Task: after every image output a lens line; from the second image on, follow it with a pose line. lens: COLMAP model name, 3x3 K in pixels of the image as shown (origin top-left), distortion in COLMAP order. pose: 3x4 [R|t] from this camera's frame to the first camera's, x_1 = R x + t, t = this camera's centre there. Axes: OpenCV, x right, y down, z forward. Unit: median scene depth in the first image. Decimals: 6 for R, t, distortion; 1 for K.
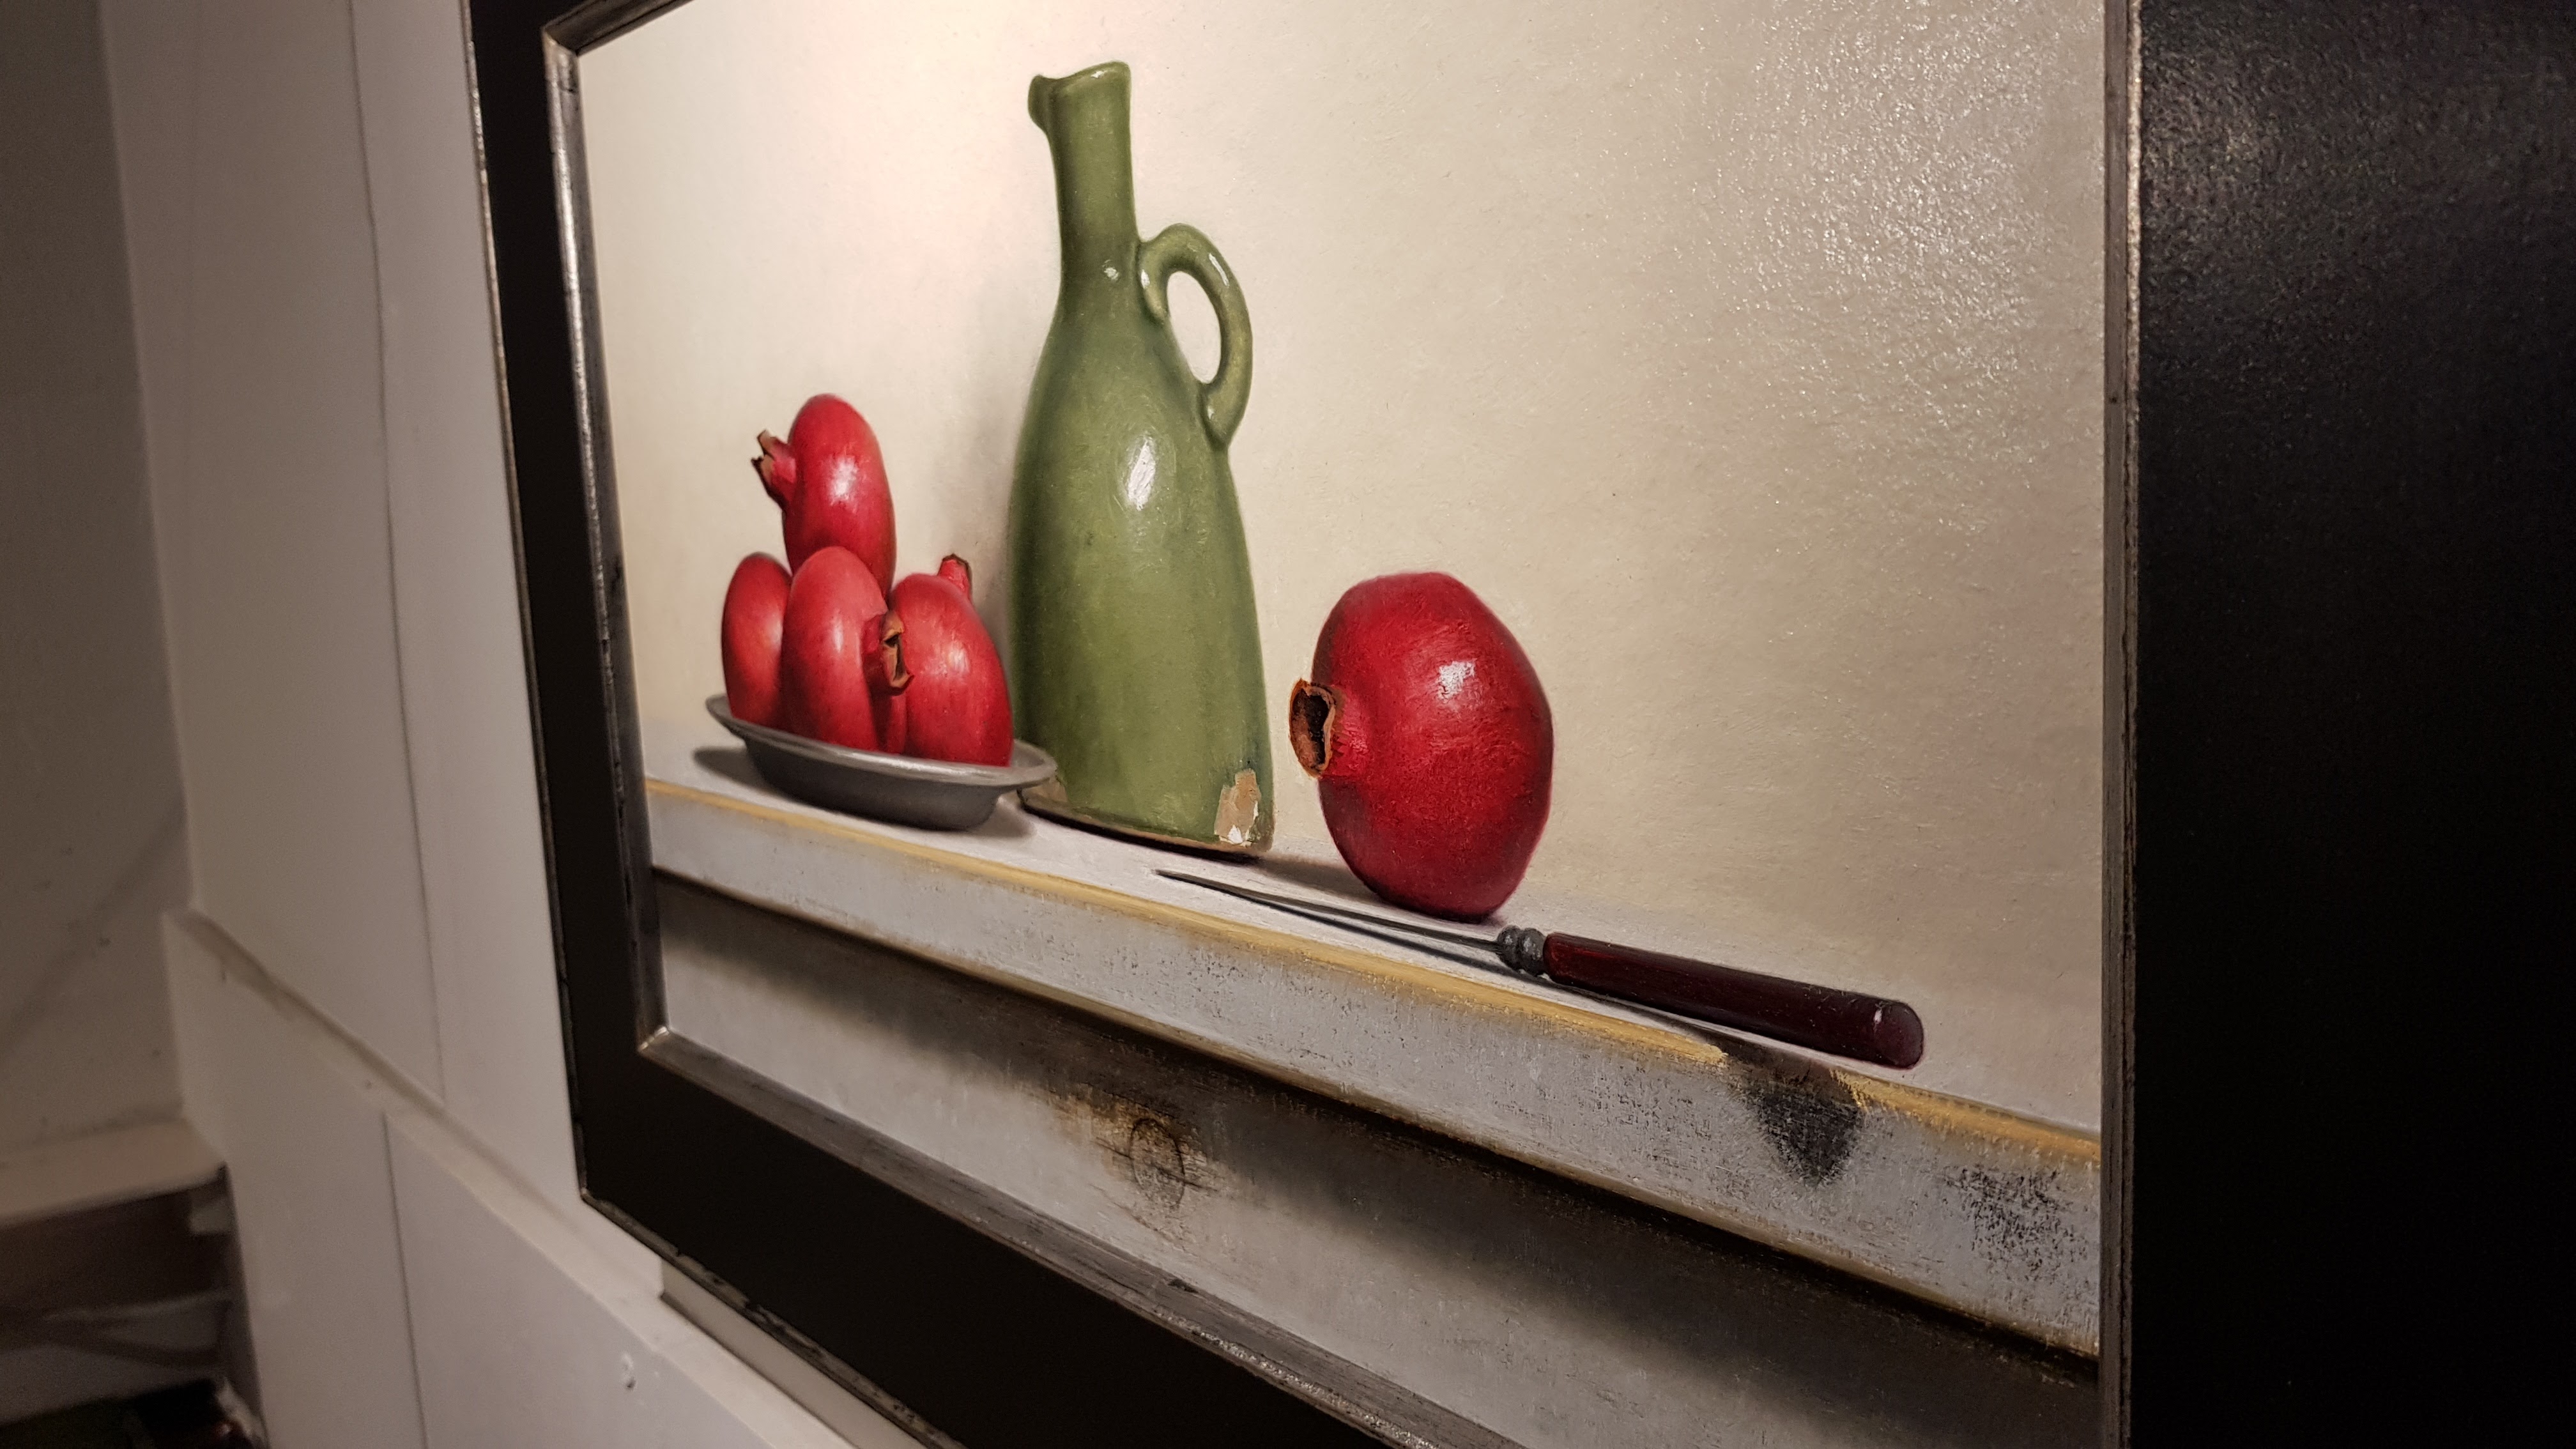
lens RADIAL K [[2025.8, 0, 1294.4], [0, 2025.8, 708.3], [0, 0, 1]] dist [-0.003854, -0.046070]
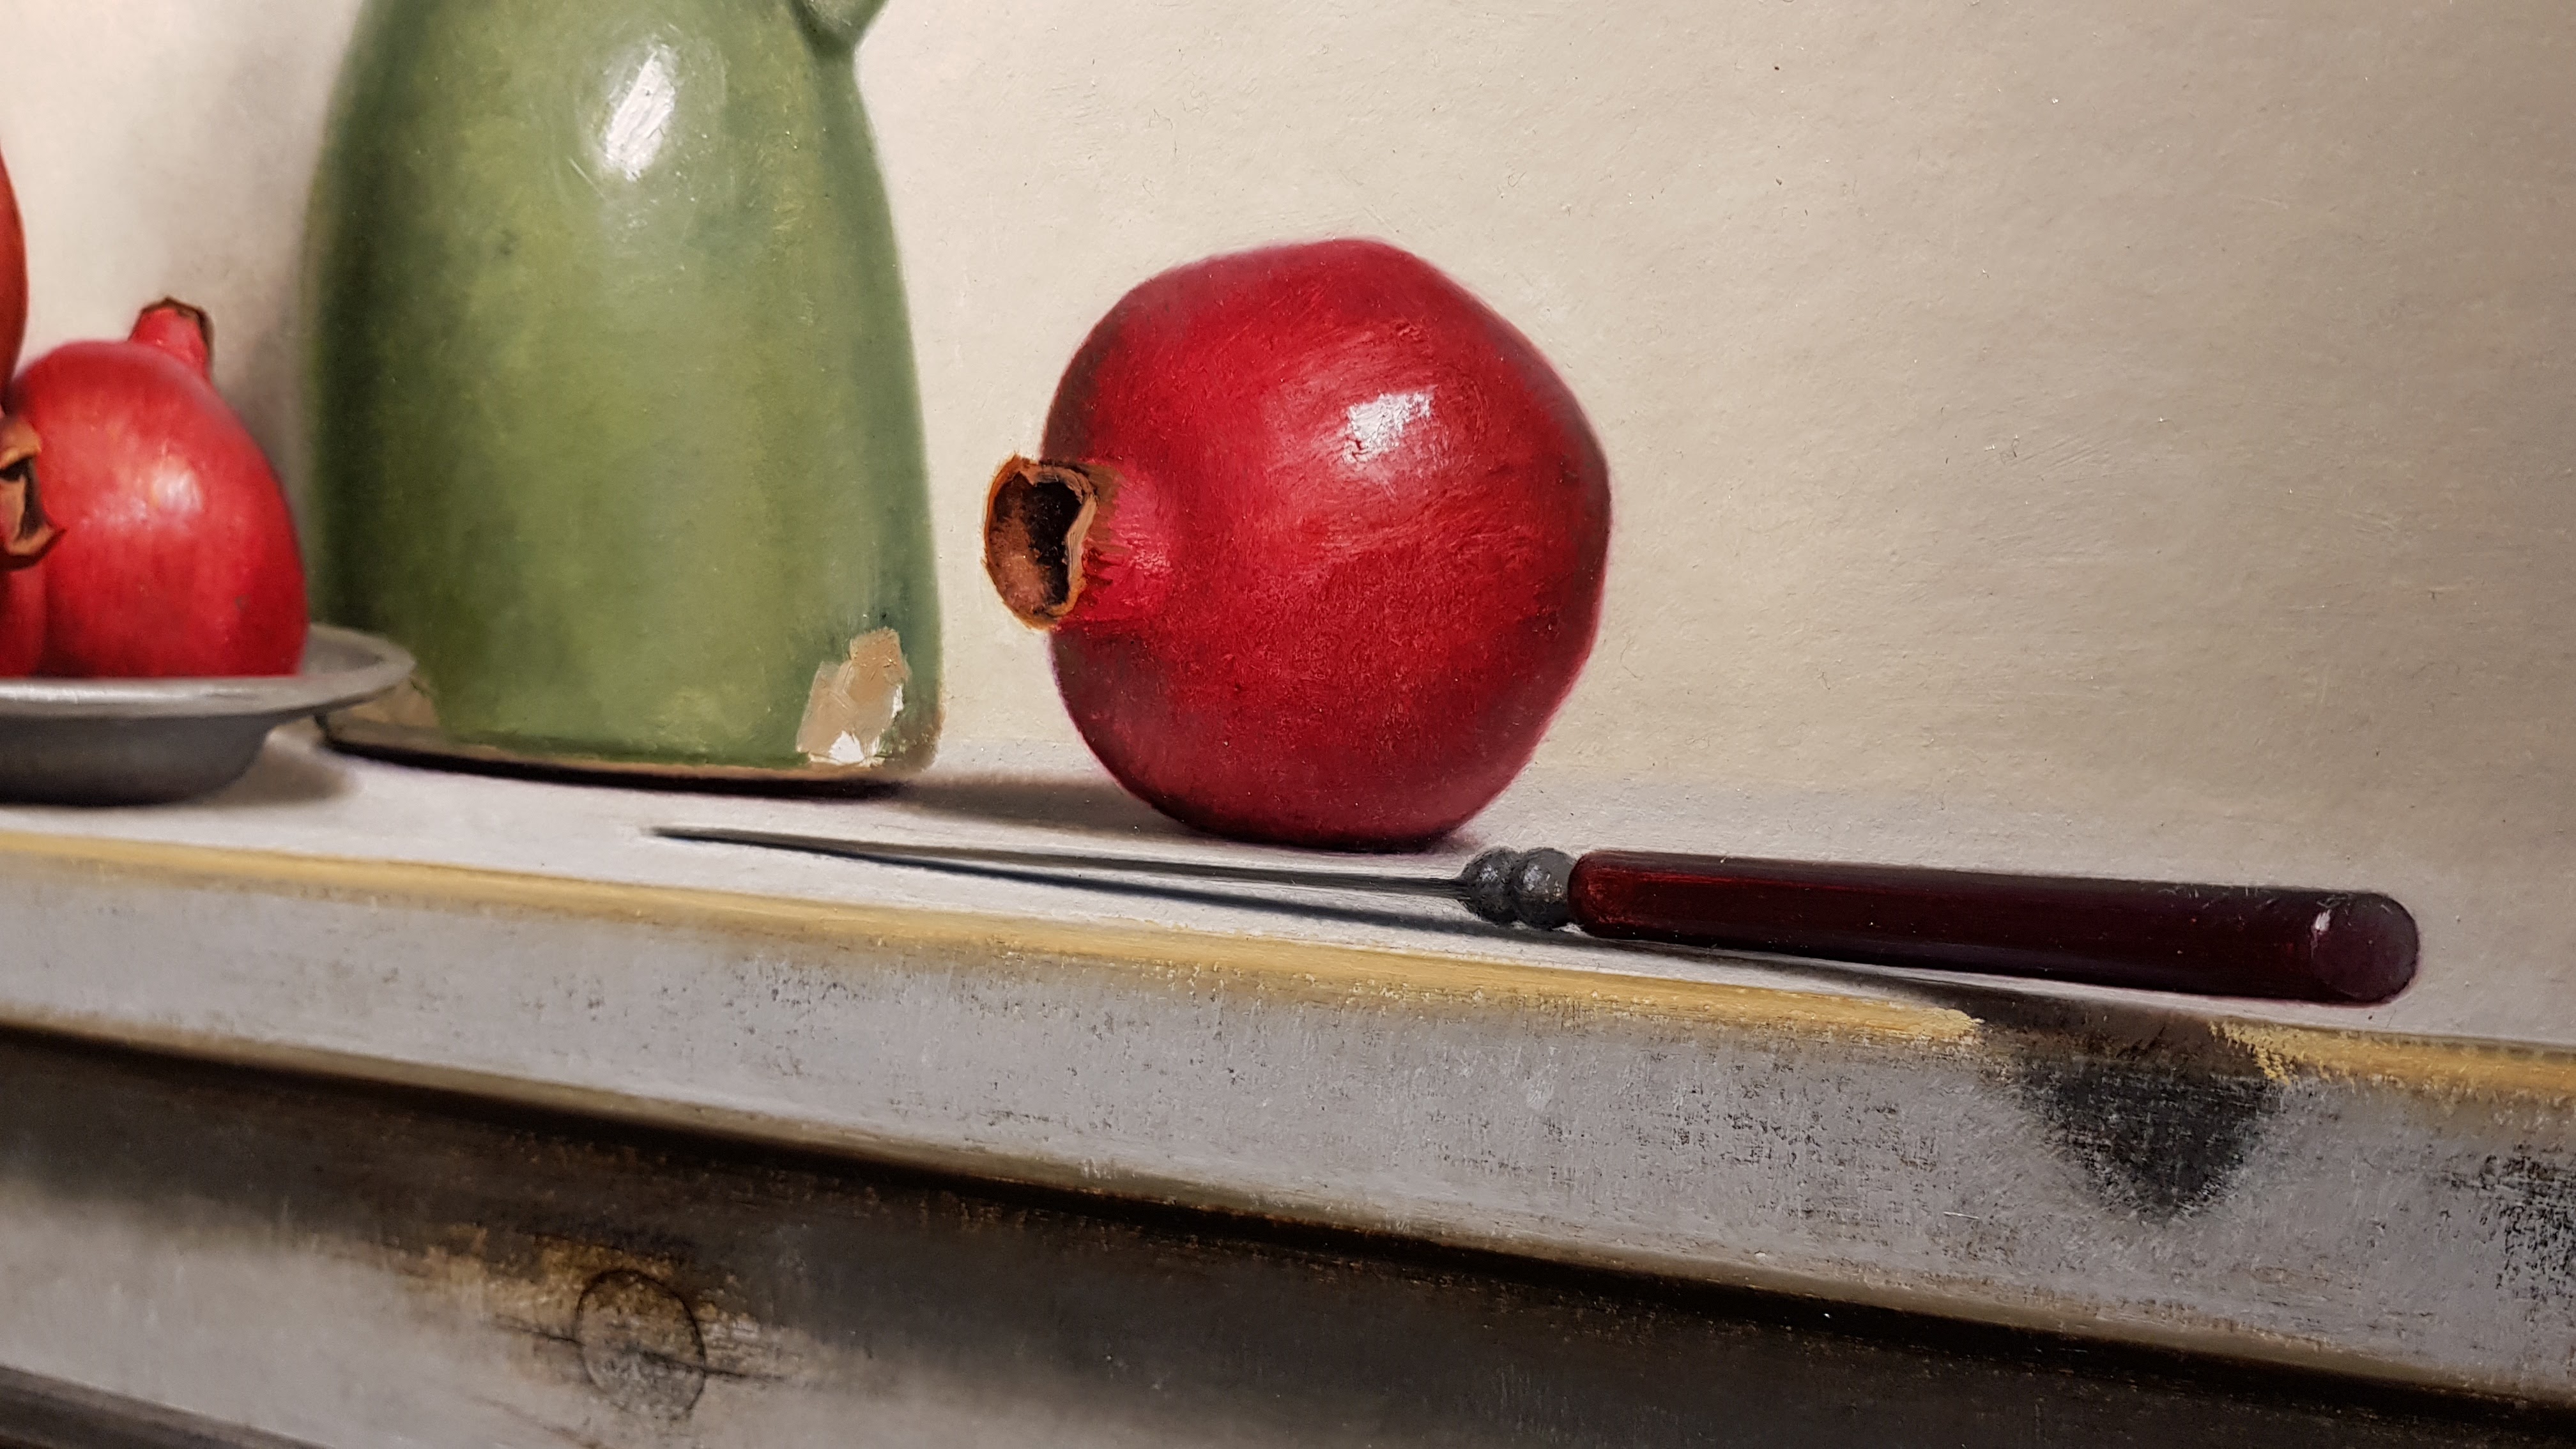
lens RADIAL K [[2025.8, 0, 1284.5], [0, 2025.8, 704.7], [0, 0, 1]] dist [-0.003854, -0.046070]
pose [[0.883852, -0.017344, 0.467445, -0.184715], [0.029292, 0.999403, -0.018306, 0.063673], [-0.466849, 0.029872, 0.883833, 0.435099]]
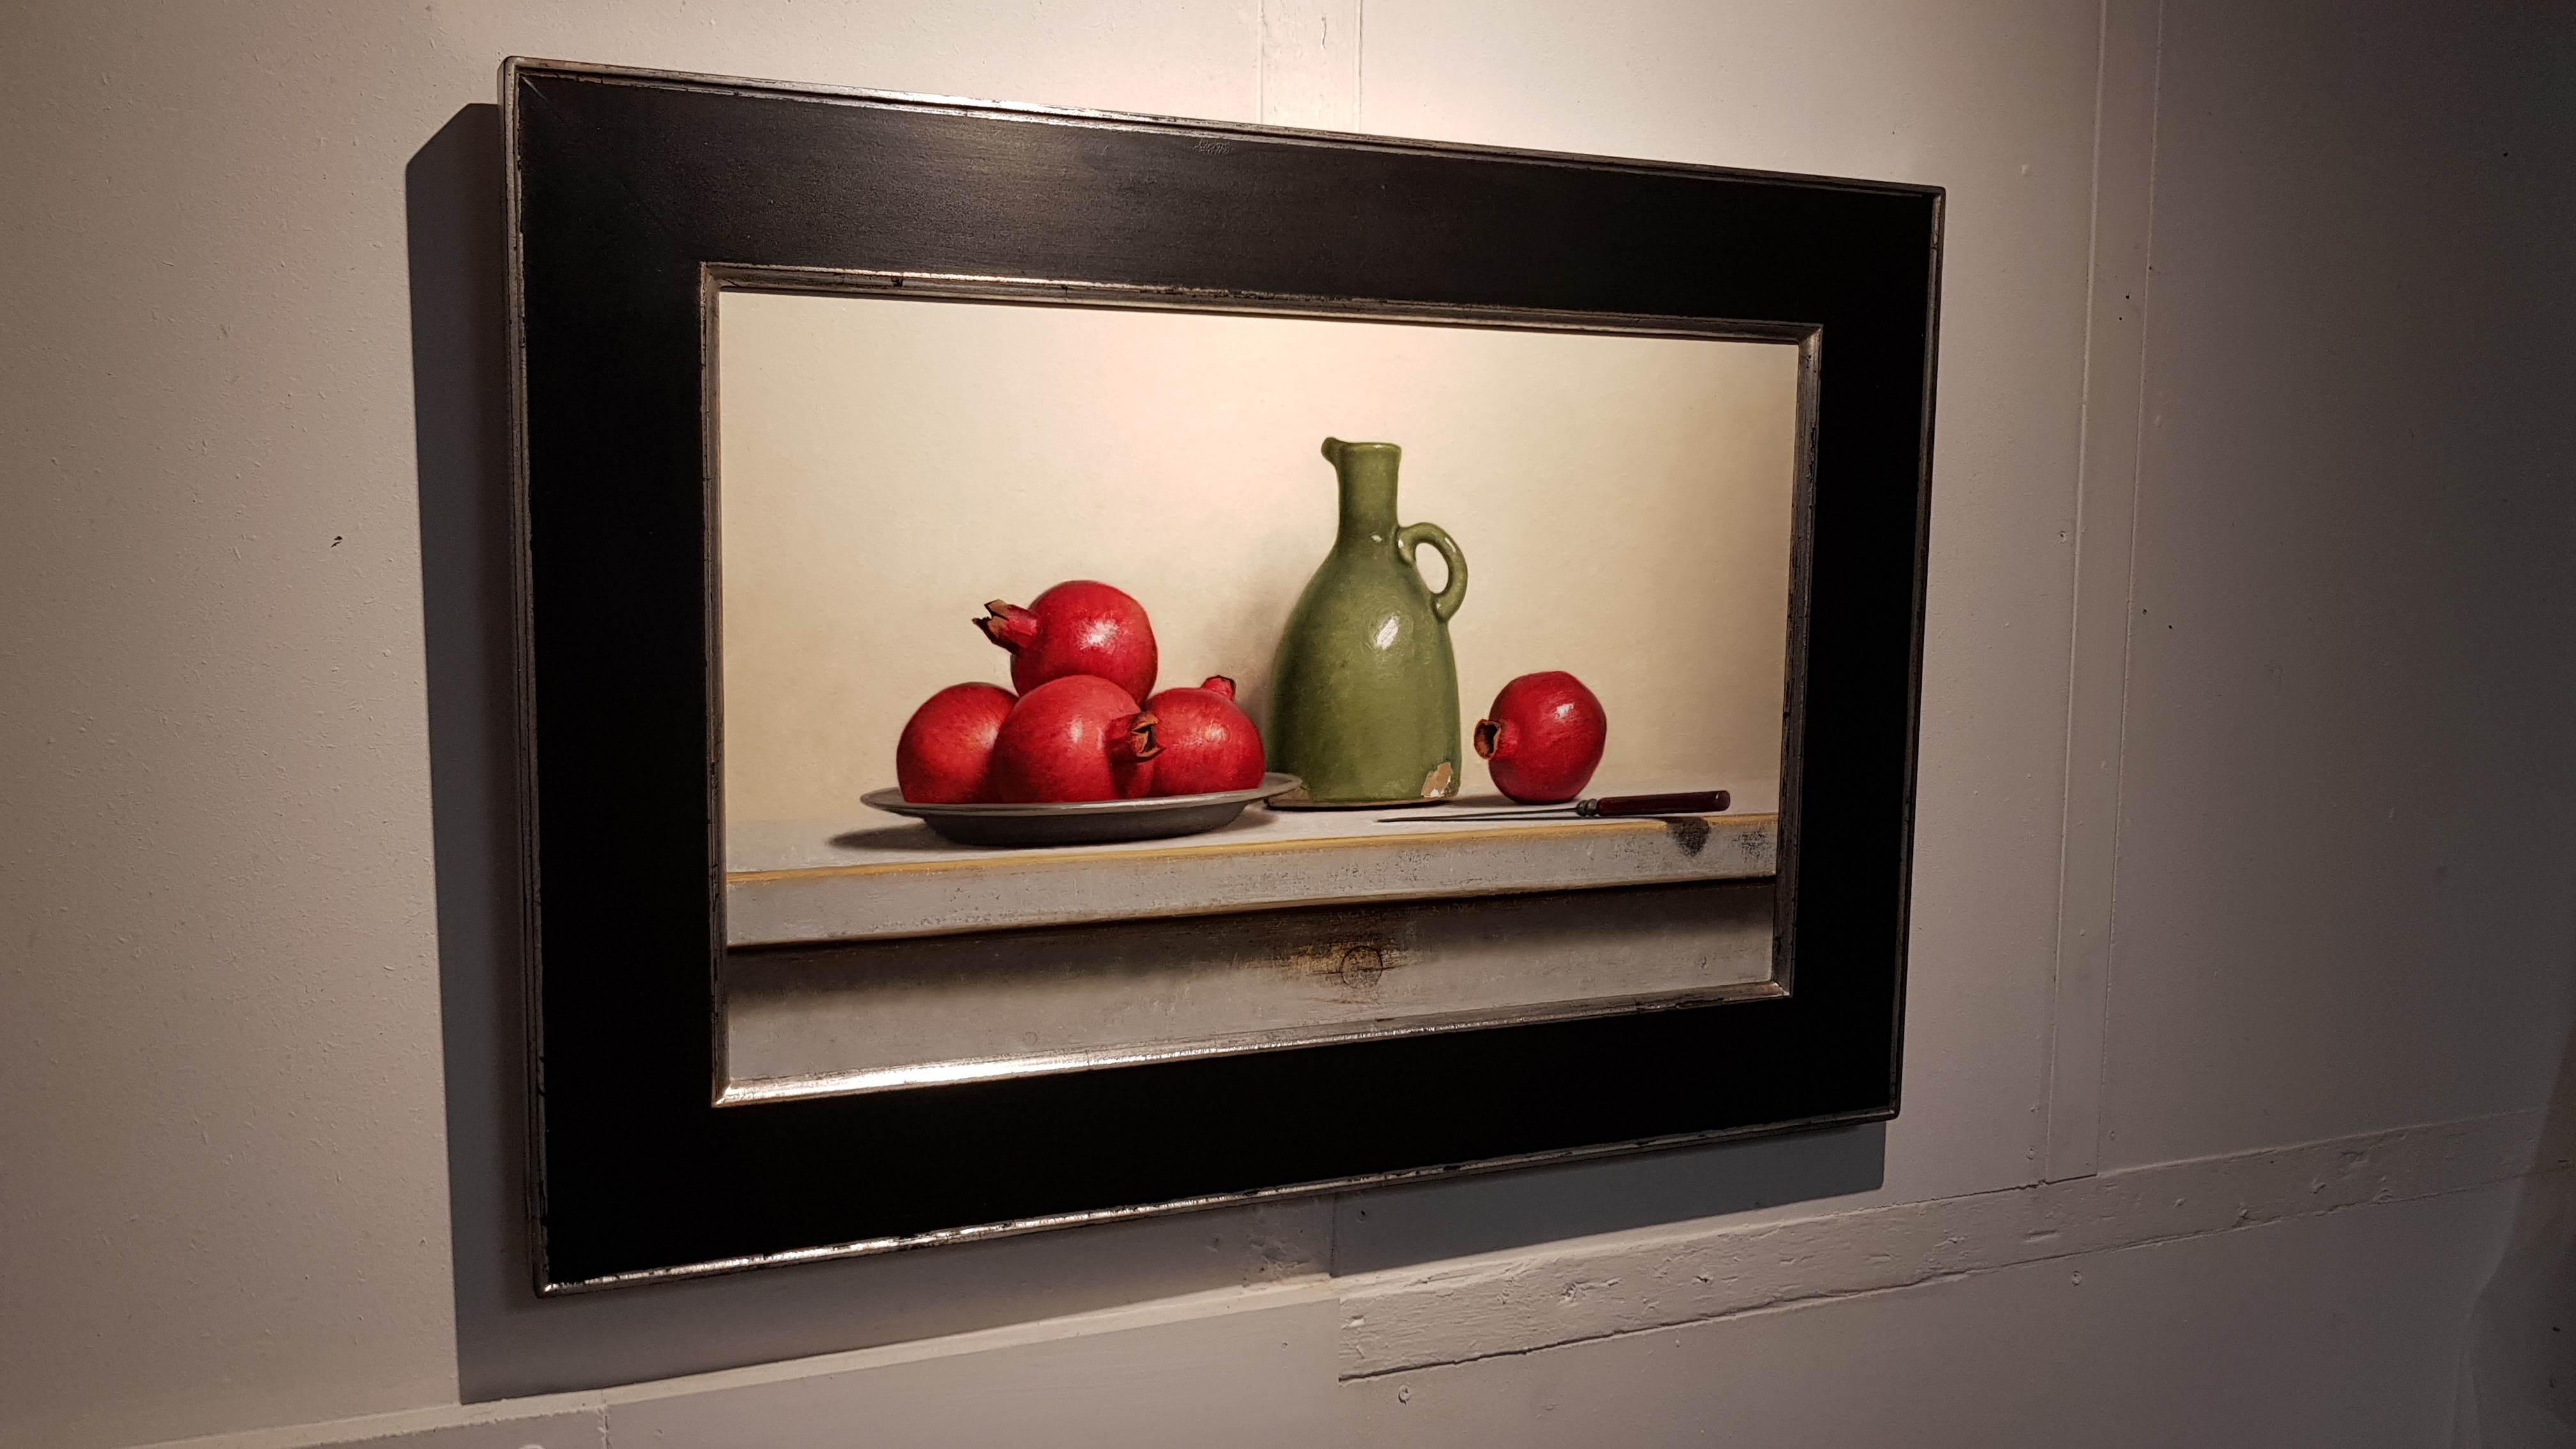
lens RADIAL K [[2025.8, 0, 1295.8], [0, 2025.8, 728.3], [0, 0, 1]] dist [-0.003854, -0.046070]
pose [[0.278435, -0.059797, 0.958592, -2.195171], [0.093291, 0.995024, 0.034972, -0.100404], [-0.955914, 0.079691, 0.282628, 0.503938]]
